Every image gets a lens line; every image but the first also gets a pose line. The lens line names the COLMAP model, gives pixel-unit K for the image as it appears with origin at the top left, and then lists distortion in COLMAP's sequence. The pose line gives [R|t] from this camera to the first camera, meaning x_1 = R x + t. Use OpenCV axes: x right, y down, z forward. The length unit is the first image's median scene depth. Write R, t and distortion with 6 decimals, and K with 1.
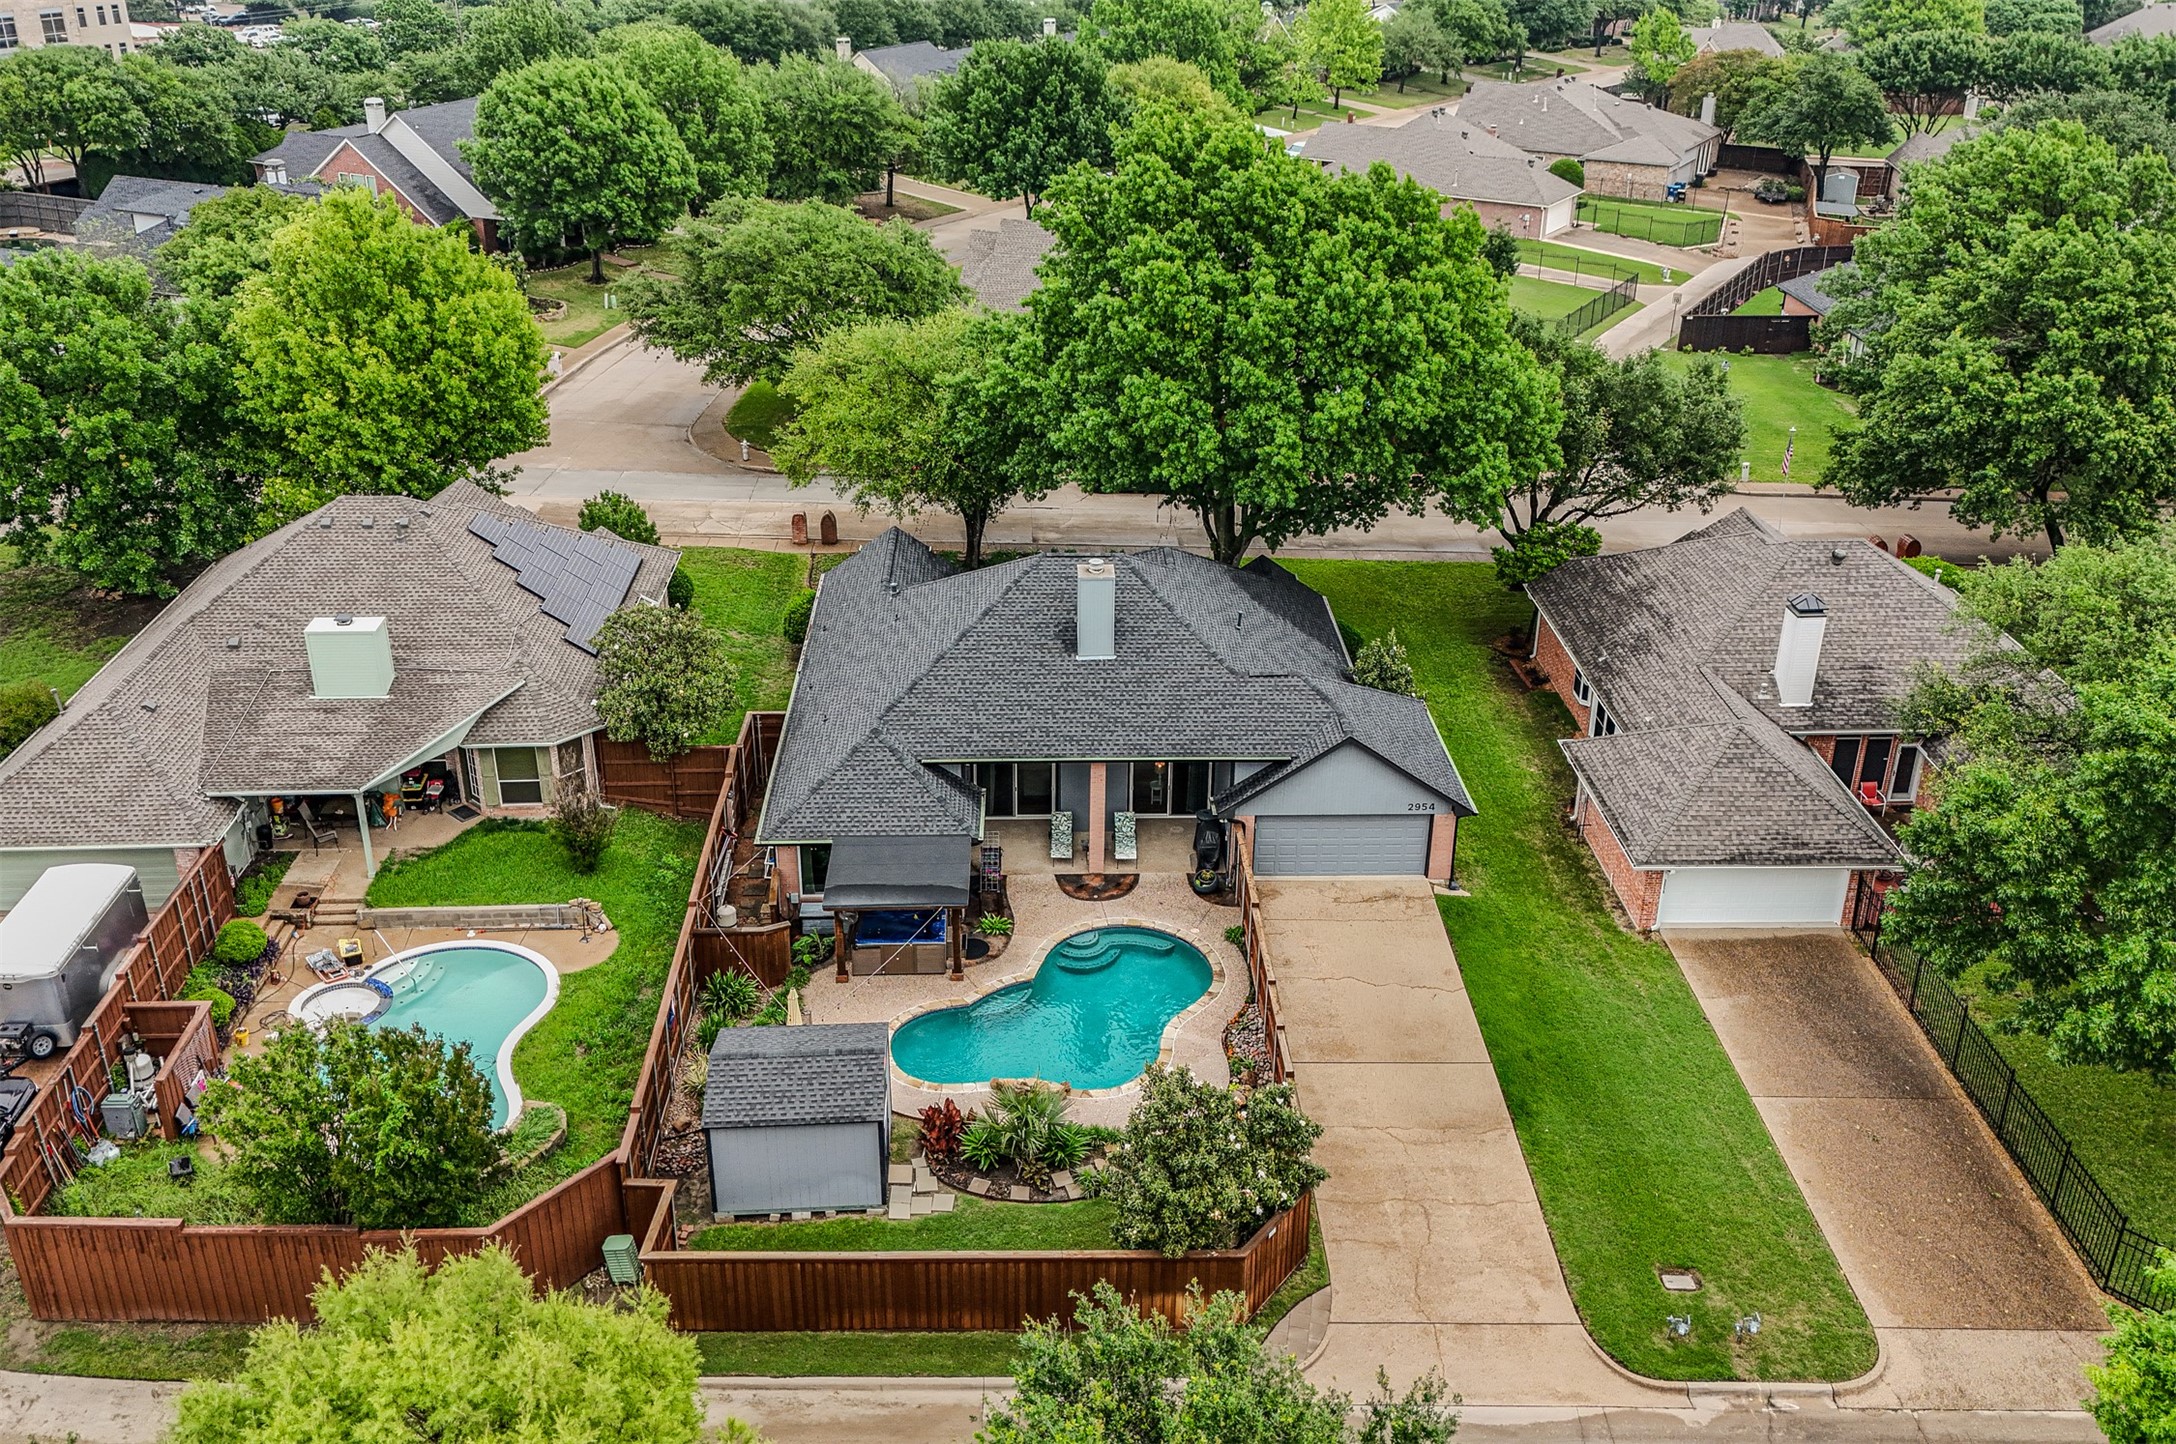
lens RADIAL K [[2010.9, 0, 1088.0], [0, 2010.9, 722.0], [0, 0, 1]] dist [0.119620, -0.175500]
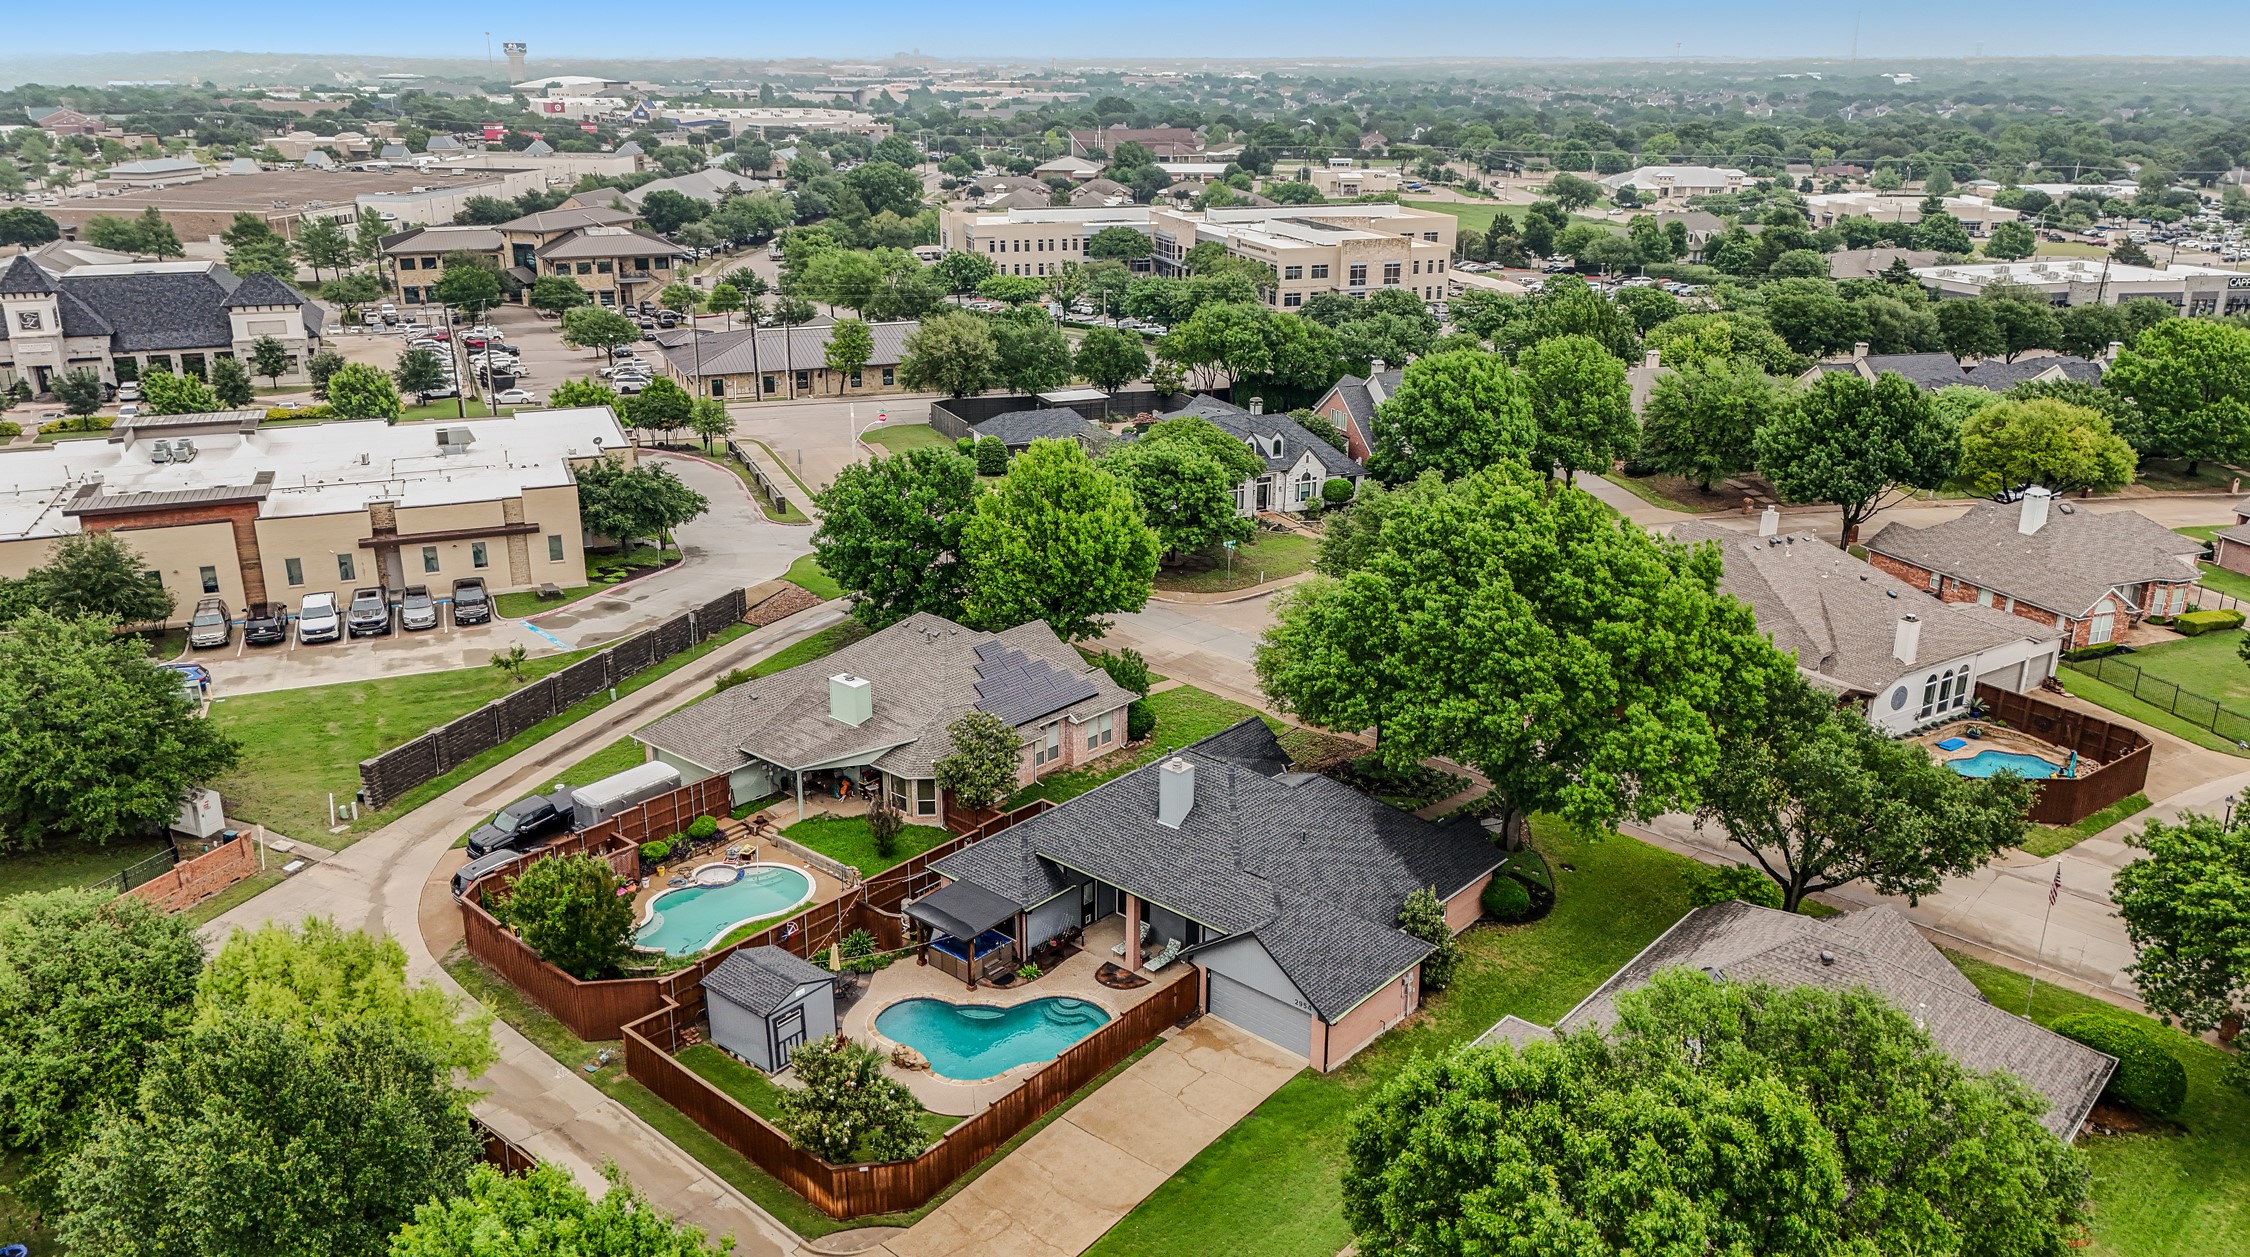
lens RADIAL K [[1690.6, 0, 1125.0], [0, 1690.6, 628.5], [0, 0, 1]] dist [0.079481, -0.097692]
pose [[0.735620, 0.225070, -0.638911, 0.775136], [-0.293845, 0.955852, -0.001604, -0.167403], [0.610343, 0.188921, 0.769279, 0.014387]]
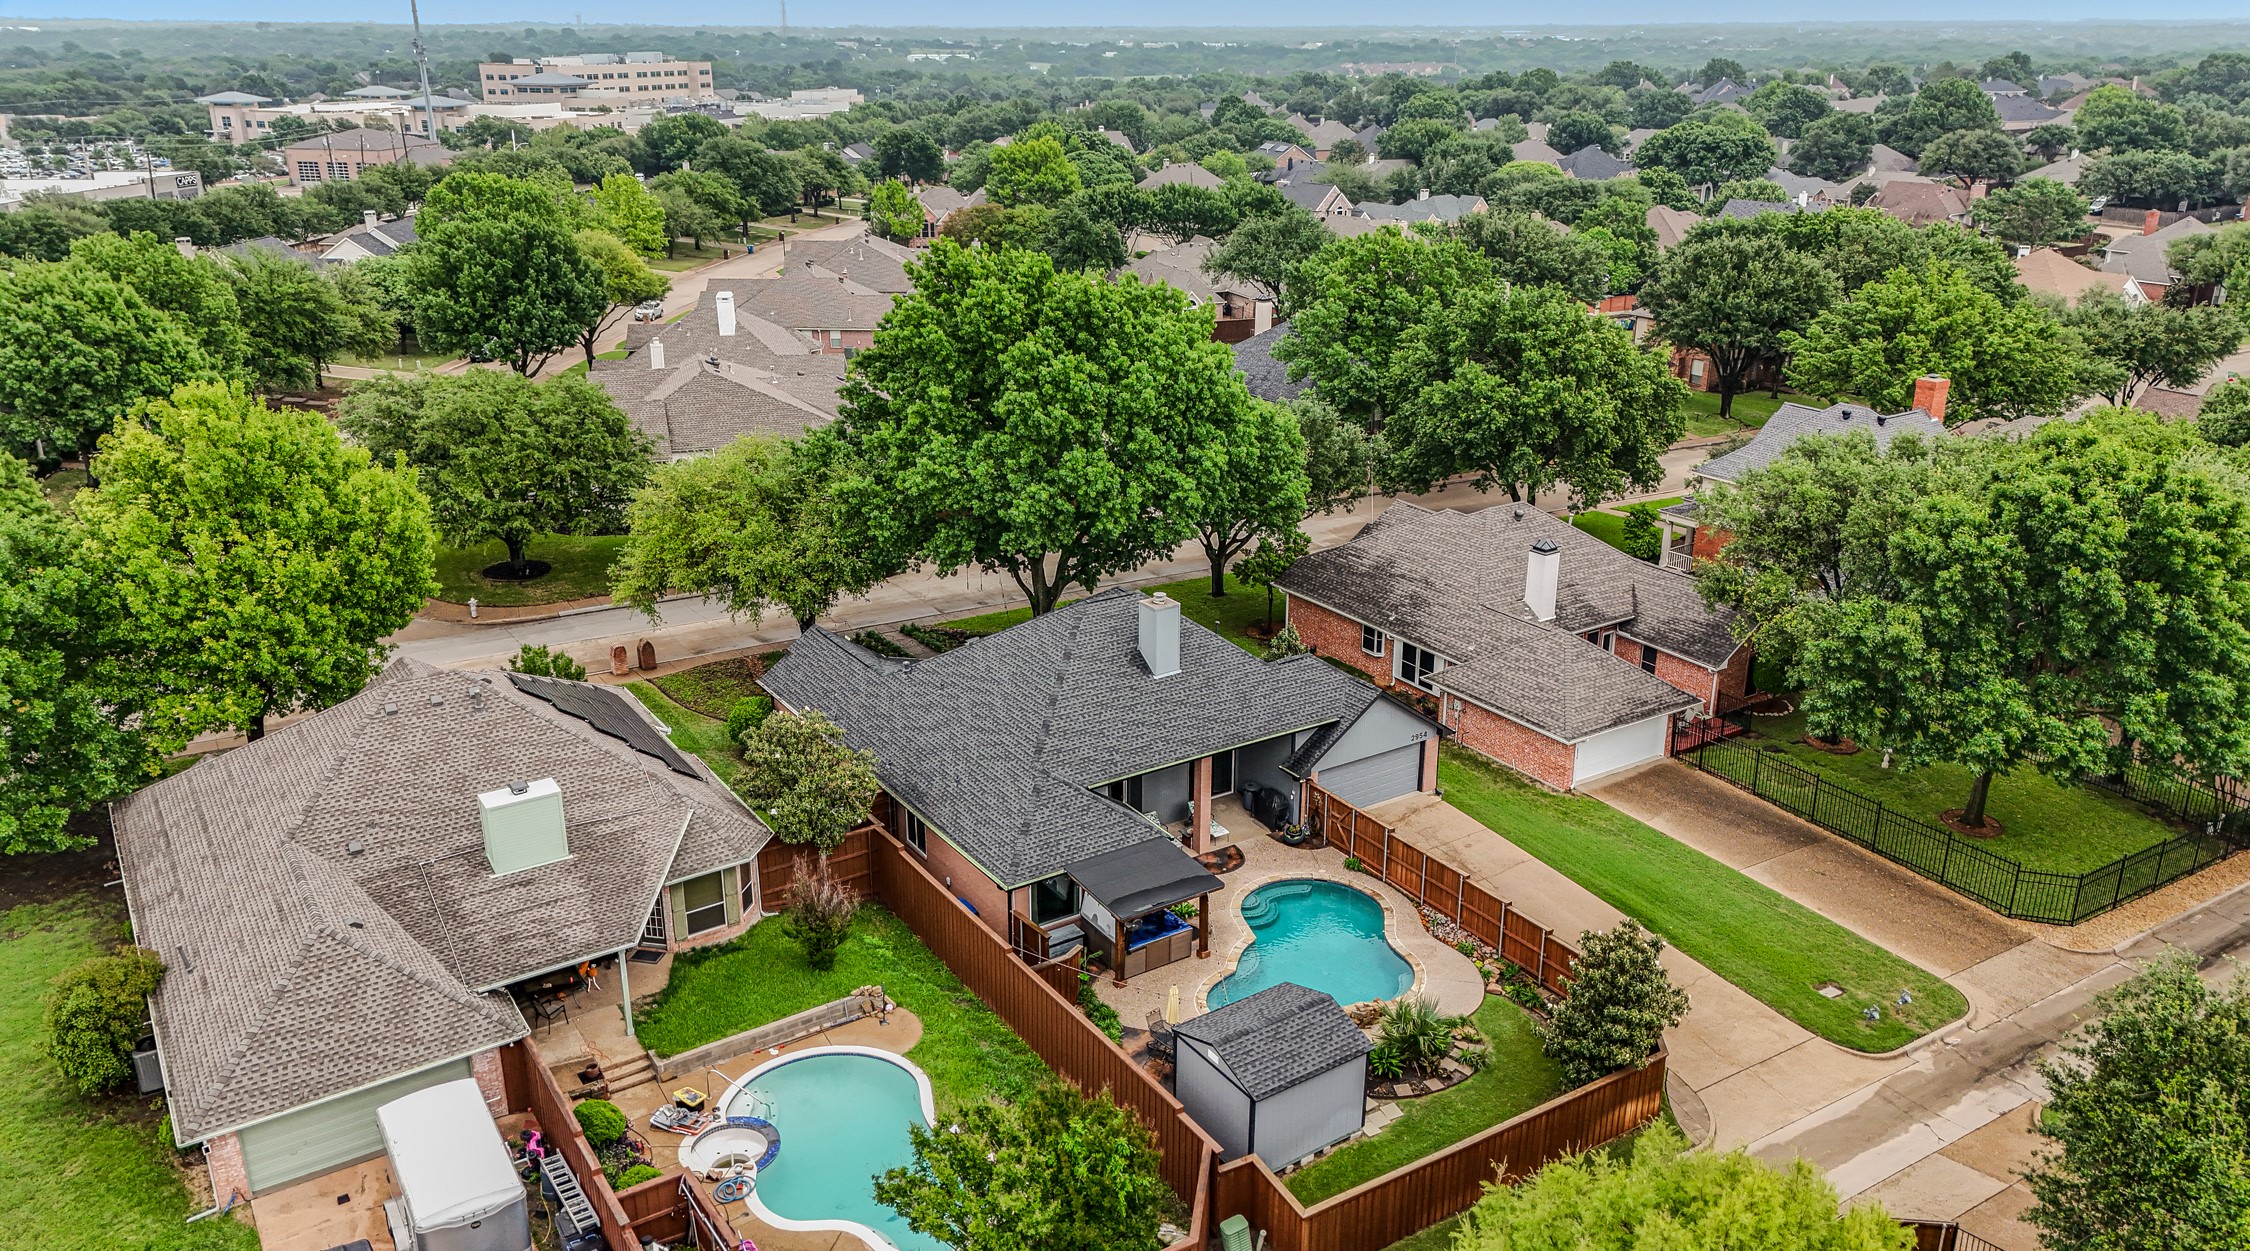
lens RADIAL K [[1729.2, 0, 1125.0], [0, 1729.2, 625.5], [0, 0, 1]] dist [0.086225, -0.049302]
pose [[0.844268, -0.180613, 0.504570, -0.555946], [0.229376, 0.972686, -0.035625, -0.031246], [-0.484354, 0.145813, 0.862636, 0.132362]]
